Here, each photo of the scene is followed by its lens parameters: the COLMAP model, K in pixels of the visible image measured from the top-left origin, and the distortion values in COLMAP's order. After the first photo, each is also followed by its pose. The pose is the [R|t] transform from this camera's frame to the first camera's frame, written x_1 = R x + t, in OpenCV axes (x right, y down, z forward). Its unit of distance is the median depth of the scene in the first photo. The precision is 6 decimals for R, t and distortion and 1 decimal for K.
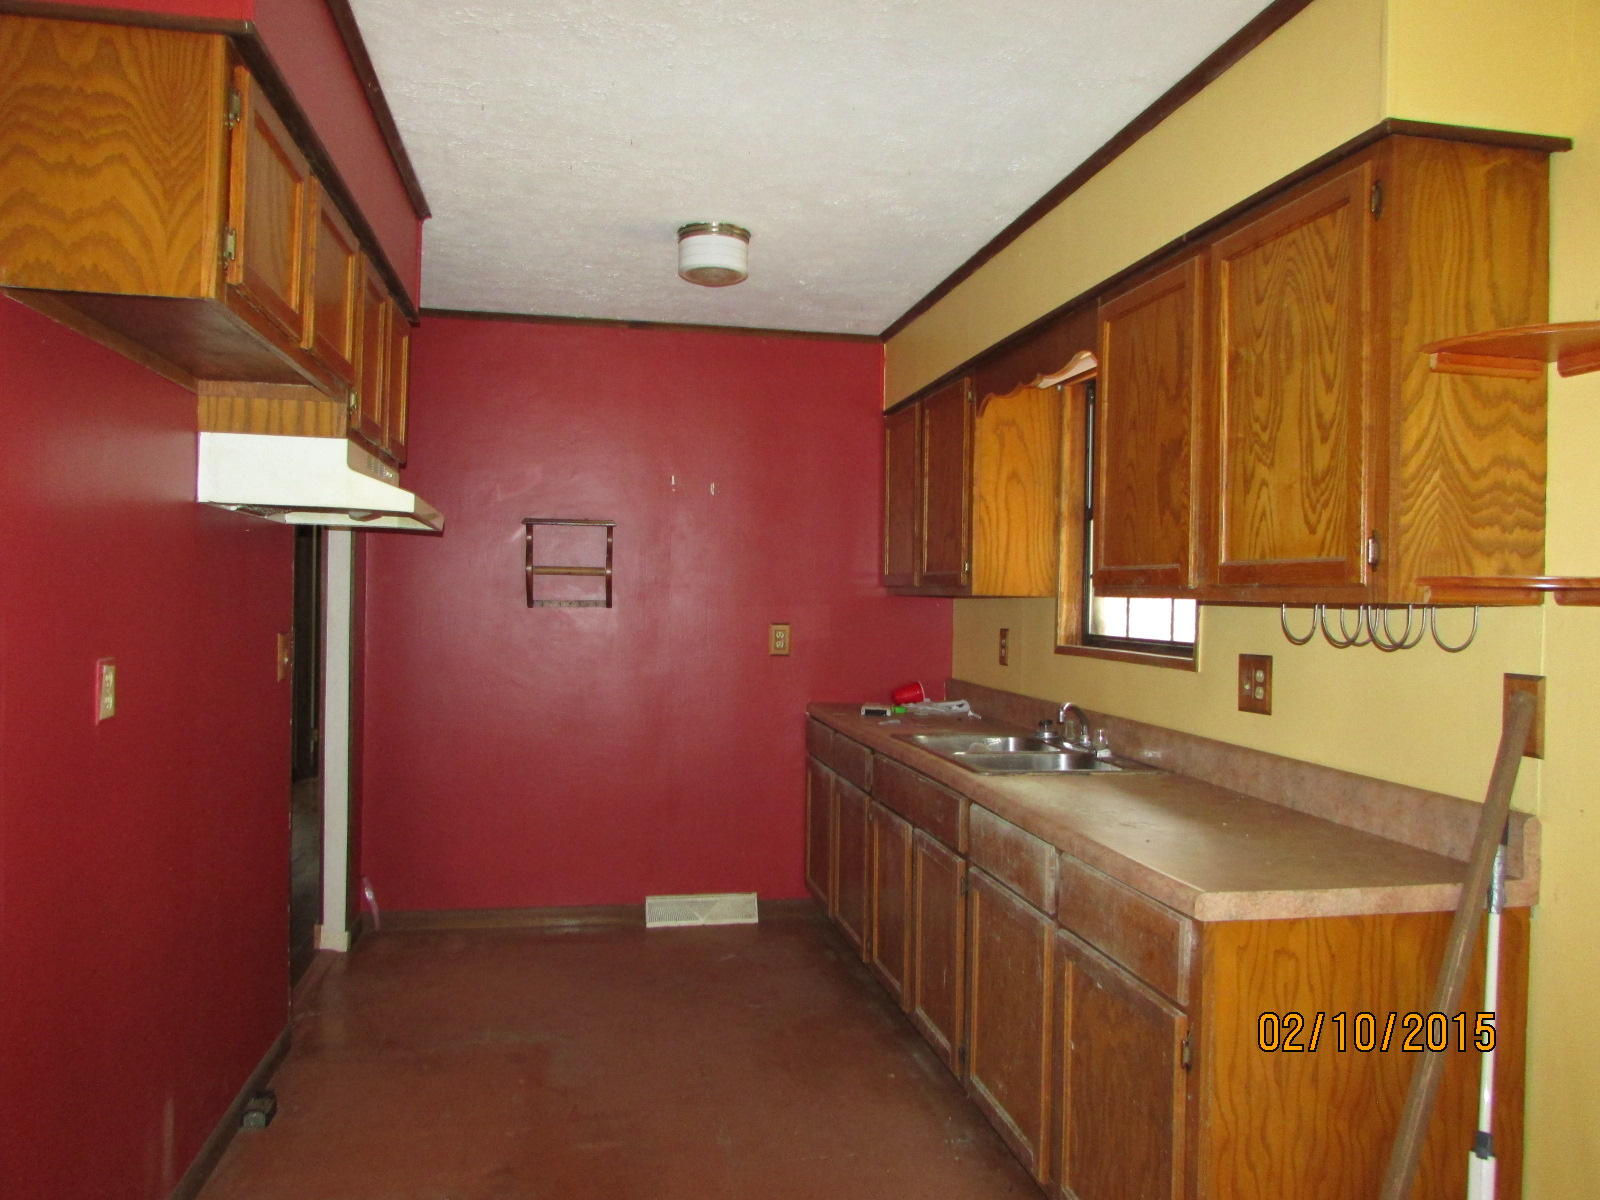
lens RADIAL K [[1132.6, 0, 800.9], [0, 1132.6, 589.2], [0, 0, 1]] dist [-0.033120, 0.008475]
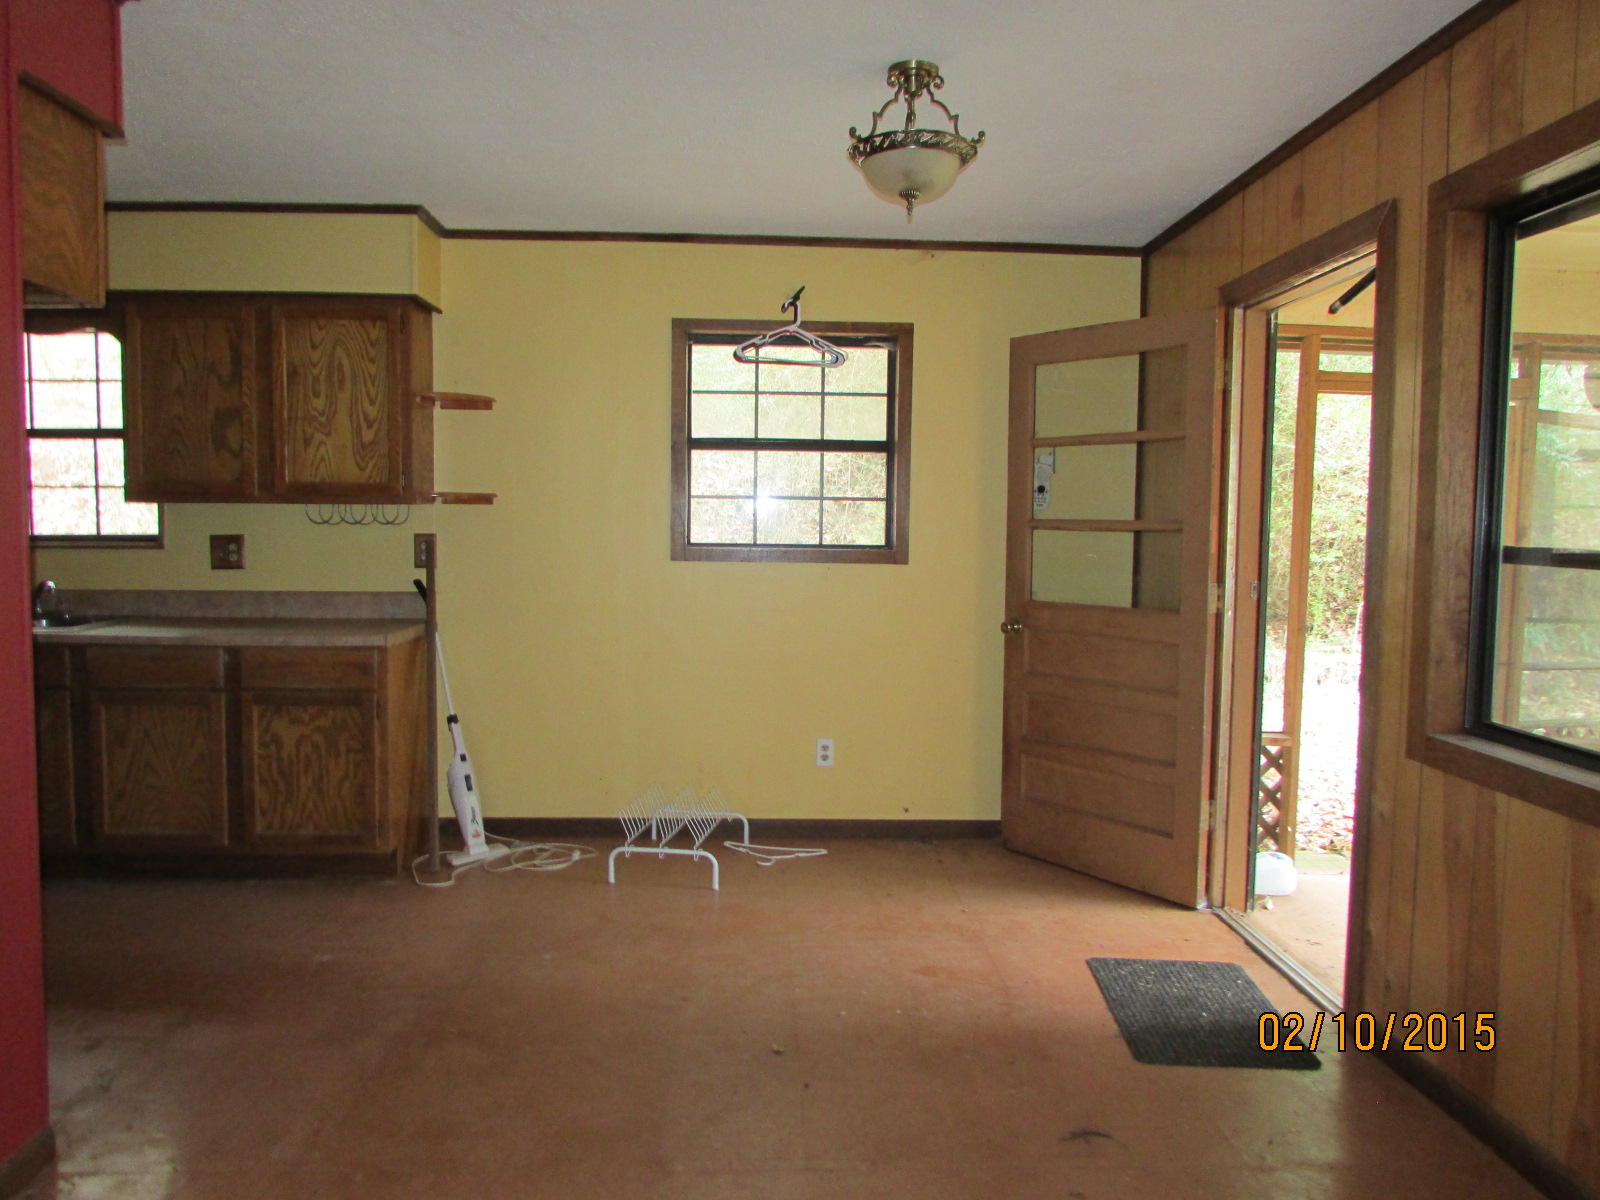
lens RADIAL K [[1135.2, 0, 798.9], [0, 1135.2, 596.3], [0, 0, 1]] dist [-0.010408, 0.000831]
pose [[0.152453, -0.084179, 0.984719, -1.484712], [-0.007565, 0.996237, 0.086335, -0.004815], [-0.988282, -0.020611, 0.151243, -0.132291]]
